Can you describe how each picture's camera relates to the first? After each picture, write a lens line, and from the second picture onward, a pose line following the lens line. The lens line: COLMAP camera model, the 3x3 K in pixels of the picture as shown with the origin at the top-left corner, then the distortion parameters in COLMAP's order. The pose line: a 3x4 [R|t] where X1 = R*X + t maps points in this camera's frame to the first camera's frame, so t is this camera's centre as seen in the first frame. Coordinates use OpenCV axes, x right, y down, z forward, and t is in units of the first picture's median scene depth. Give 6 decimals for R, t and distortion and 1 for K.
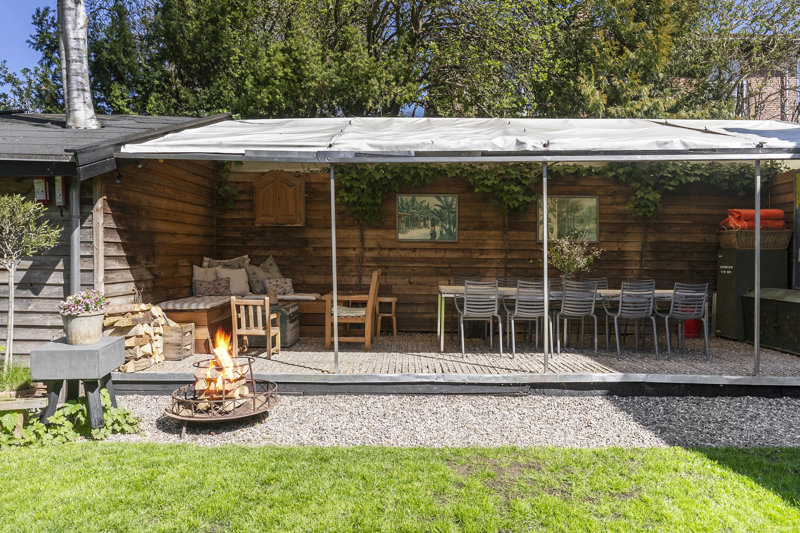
lens RADIAL K [[588.3, 0, 400.2], [0, 588.3, 273.3], [0, 0, 1]] dist [-0.011527, 0.000685]
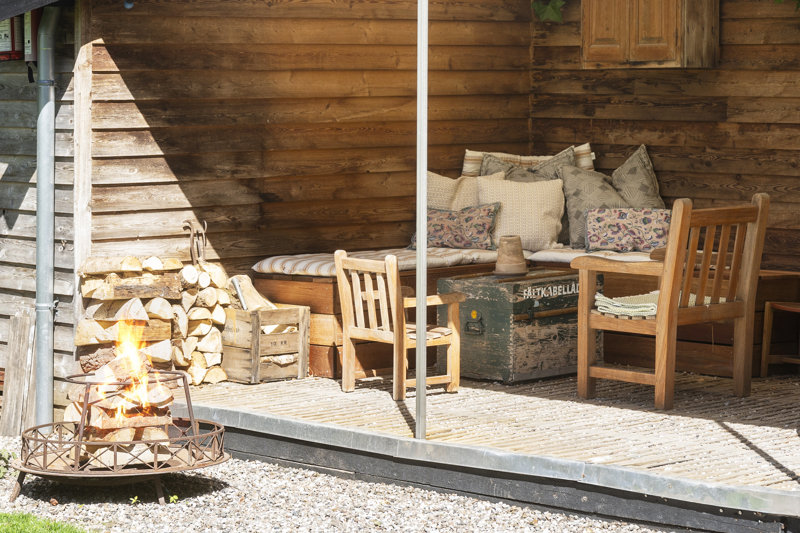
lens RADIAL K [[2320.2, 0, 400.0], [0, 2320.2, 265.8], [0, 0, 1]] dist [-0.203656, 0.000000]
pose [[0.687907, 0.047147, -0.724266, 0.968867], [-0.012076, 0.998493, 0.053528, -0.040354], [0.725698, -0.028076, 0.687440, -0.149435]]
